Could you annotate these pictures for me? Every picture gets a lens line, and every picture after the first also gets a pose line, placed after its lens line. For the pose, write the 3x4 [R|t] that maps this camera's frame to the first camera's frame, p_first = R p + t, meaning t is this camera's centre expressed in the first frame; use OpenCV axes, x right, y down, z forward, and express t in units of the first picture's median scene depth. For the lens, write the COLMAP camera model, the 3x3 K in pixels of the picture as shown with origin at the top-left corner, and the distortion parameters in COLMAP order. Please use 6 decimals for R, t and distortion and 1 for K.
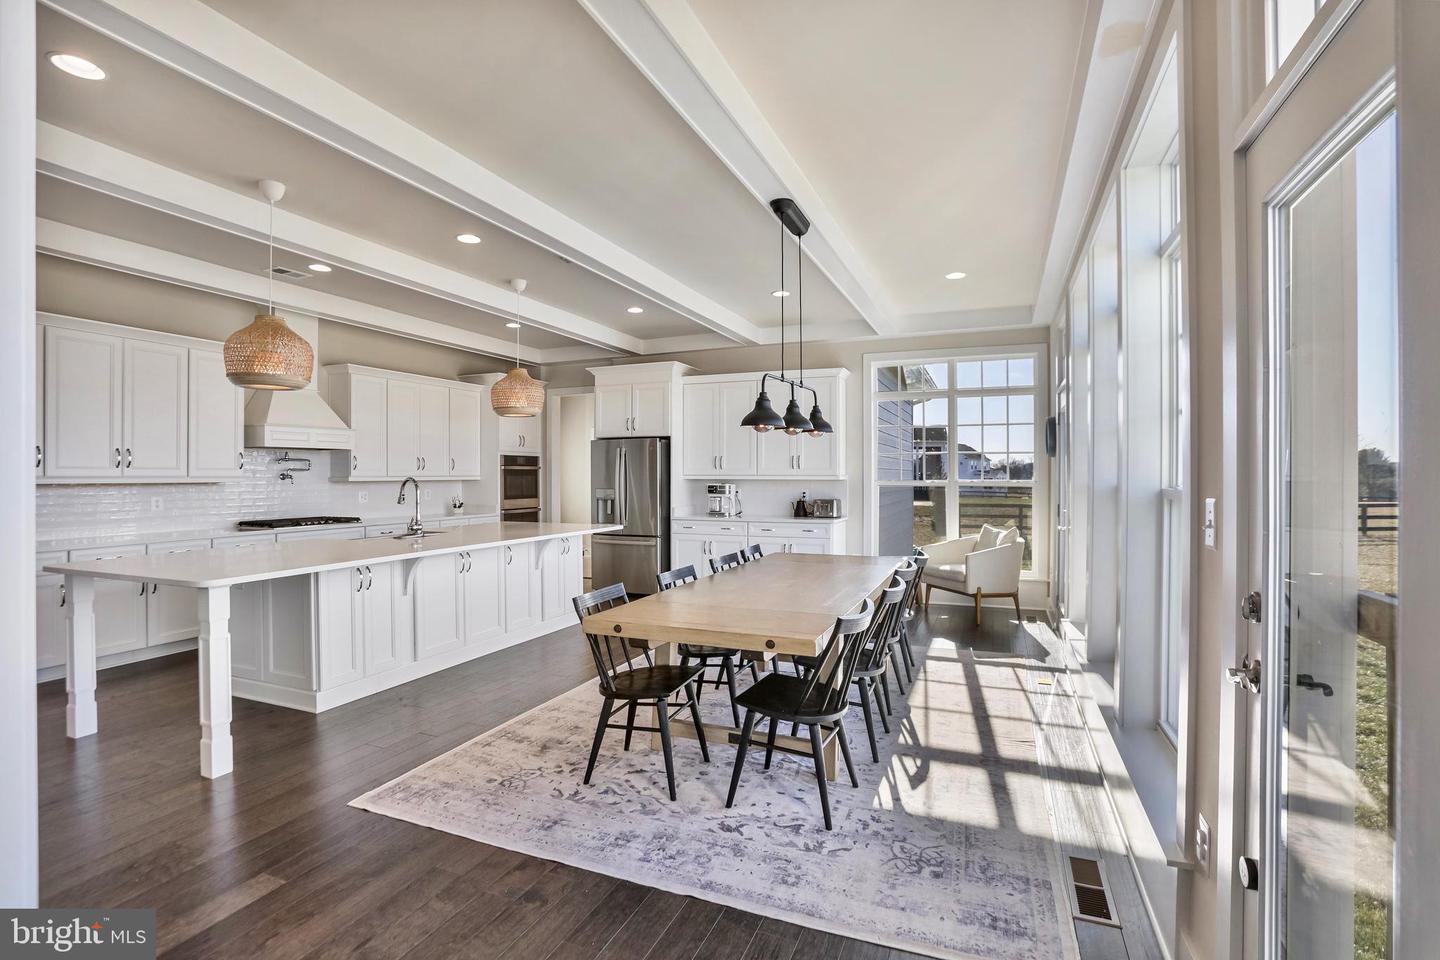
lens RADIAL K [[672.5, 0, 703.3], [0, 672.5, 472.0], [0, 0, 1]] dist [-0.046301, 0.017837]
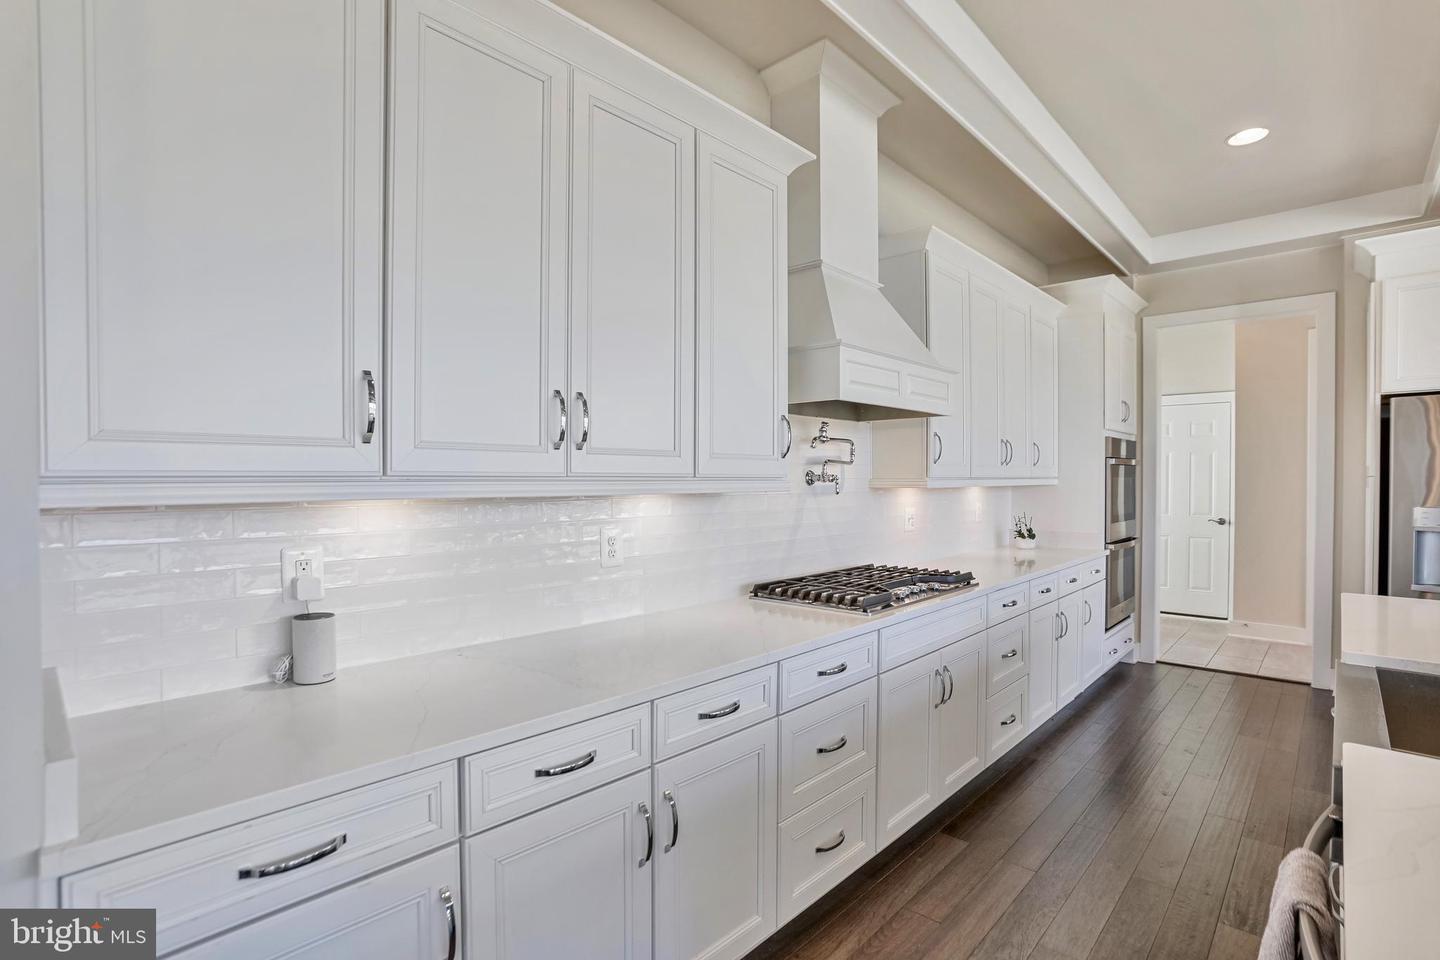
lens RADIAL K [[672.5, 0, 710.2], [0, 672.5, 483.7], [0, 0, 1]] dist [-0.046301, 0.017837]
pose [[0.946524, 0.004902, -0.322598, -0.511770], [-0.000445, 0.999903, 0.013889, 0.004317], [0.322634, -0.013003, 0.946434, 0.505371]]
